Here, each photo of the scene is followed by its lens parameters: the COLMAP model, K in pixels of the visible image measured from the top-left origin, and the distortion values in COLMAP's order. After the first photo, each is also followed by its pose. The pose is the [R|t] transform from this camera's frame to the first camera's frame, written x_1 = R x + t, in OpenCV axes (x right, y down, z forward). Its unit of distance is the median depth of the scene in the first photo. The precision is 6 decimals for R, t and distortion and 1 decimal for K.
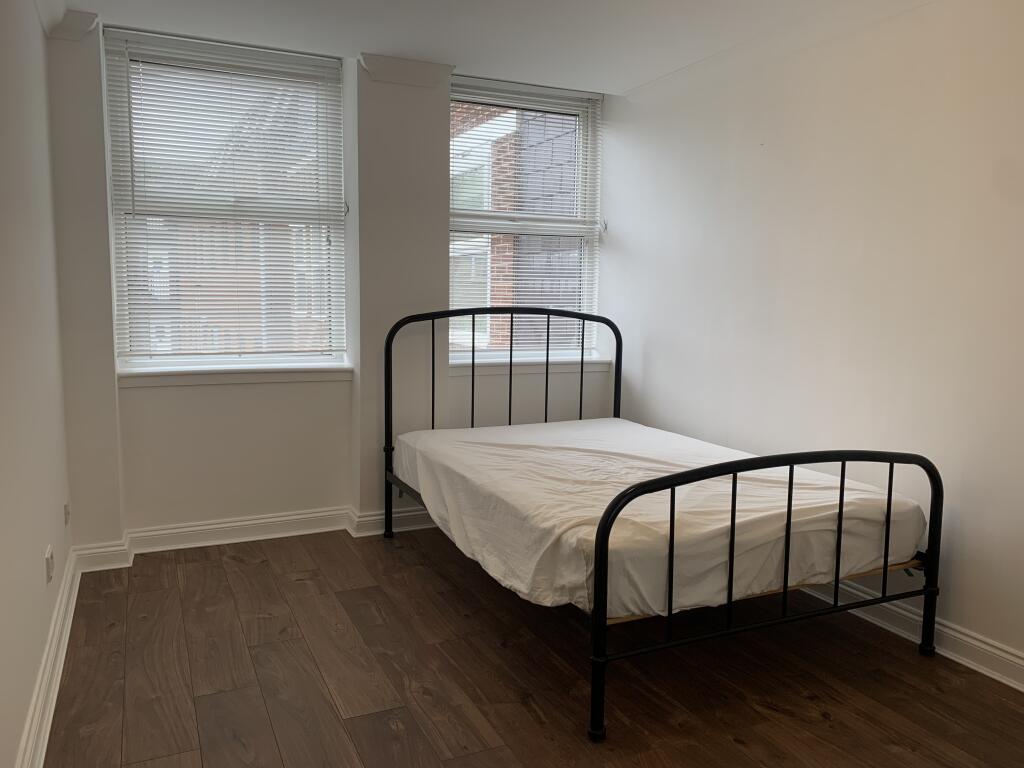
lens RADIAL K [[785.9, 0, 512.0], [0, 785.9, 384.0], [0, 0, 1]] dist [0.000073, -0.137648]
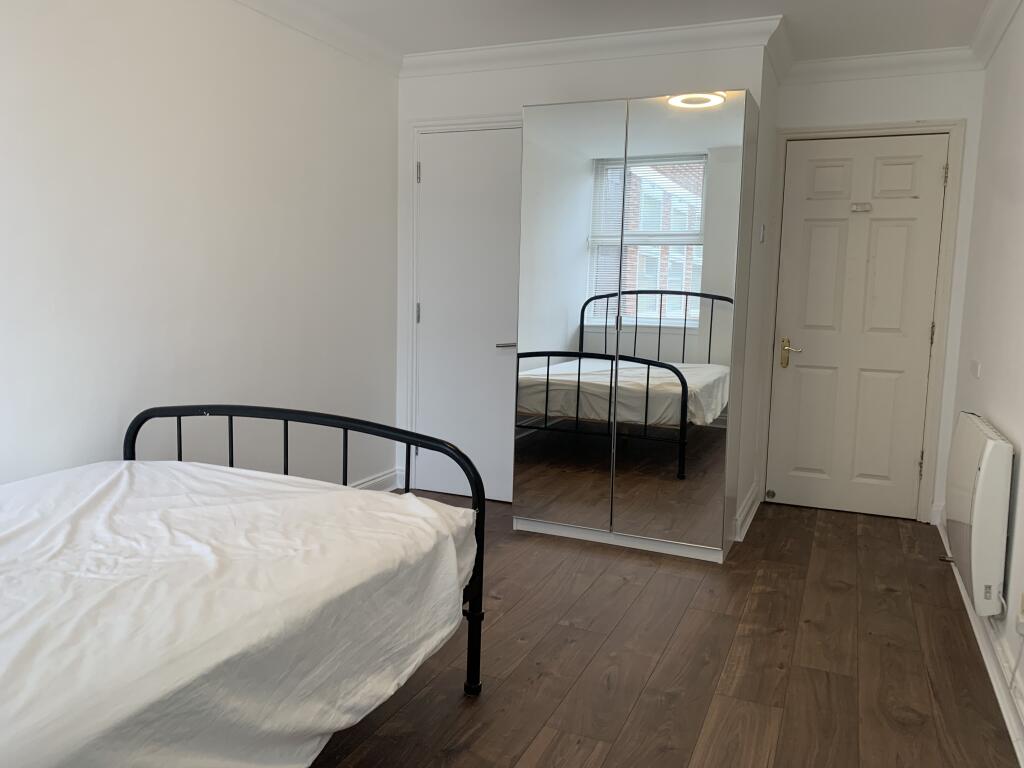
lens RADIAL K [[785.9, 0, 512.0], [0, 785.9, 384.0], [0, 0, 1]] dist [0.000073, -0.137648]
pose [[-0.656712, -0.117265, 0.744968, -0.641661], [0.053038, 0.978209, 0.200735, -0.149326], [-0.752274, 0.171337, -0.636182, 1.545694]]
